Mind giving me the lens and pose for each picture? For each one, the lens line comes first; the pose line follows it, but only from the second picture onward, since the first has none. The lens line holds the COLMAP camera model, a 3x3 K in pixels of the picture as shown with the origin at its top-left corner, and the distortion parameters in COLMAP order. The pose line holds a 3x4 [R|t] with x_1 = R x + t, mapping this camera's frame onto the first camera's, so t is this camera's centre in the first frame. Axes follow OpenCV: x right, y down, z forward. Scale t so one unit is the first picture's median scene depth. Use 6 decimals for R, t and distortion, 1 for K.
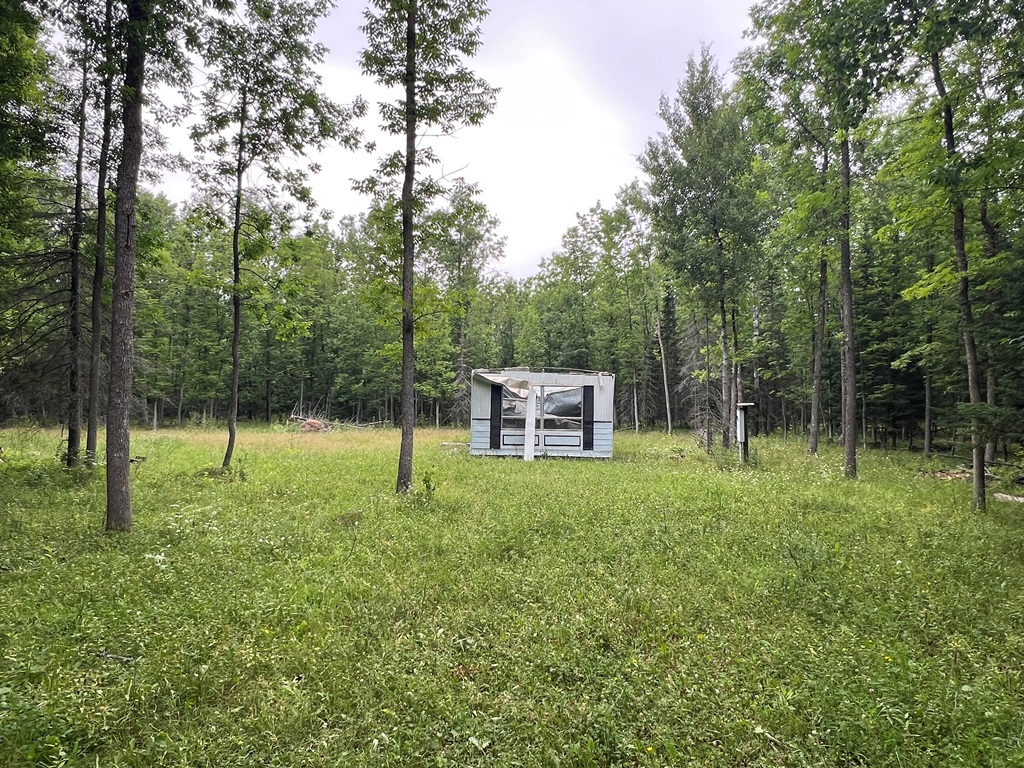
lens RADIAL K [[624.0, 0, 511.7], [0, 624.0, 382.6], [0, 0, 1]] dist [-0.000611, -0.000184]
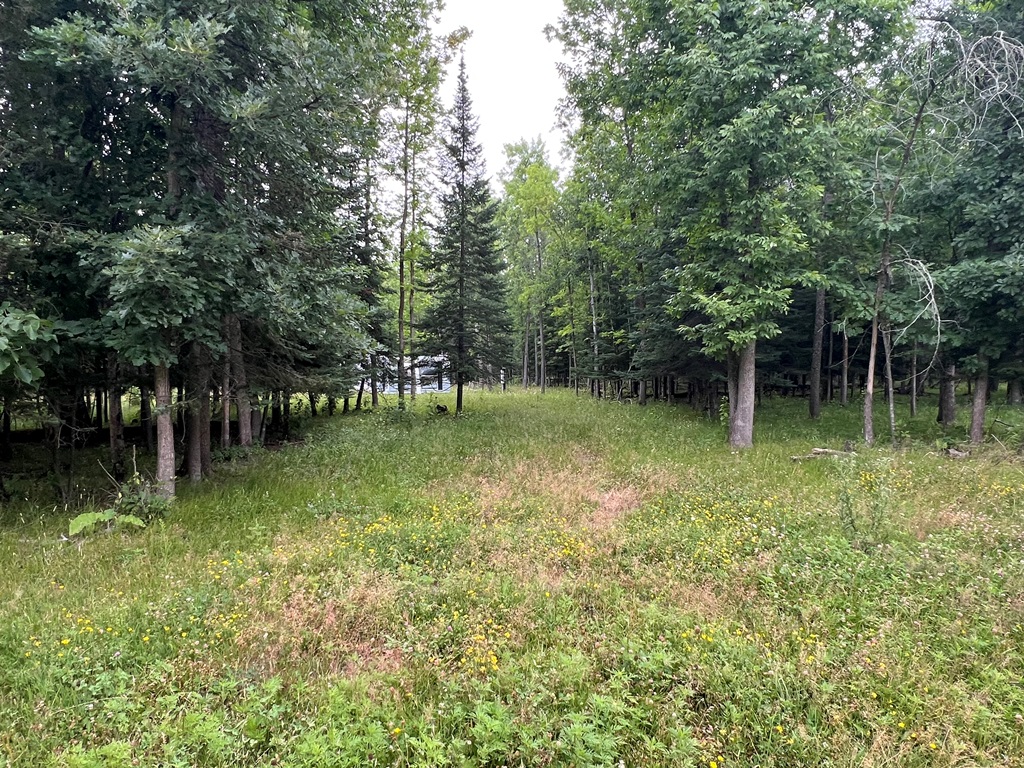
lens RADIAL K [[624.0, 0, 511.0], [0, 624.0, 383.1], [0, 0, 1]] dist [-0.000611, -0.000184]
pose [[0.893386, -0.035197, 0.447910, -0.614618], [0.007720, 0.997982, 0.063023, -0.052536], [-0.449225, -0.052846, 0.891855, -1.048213]]
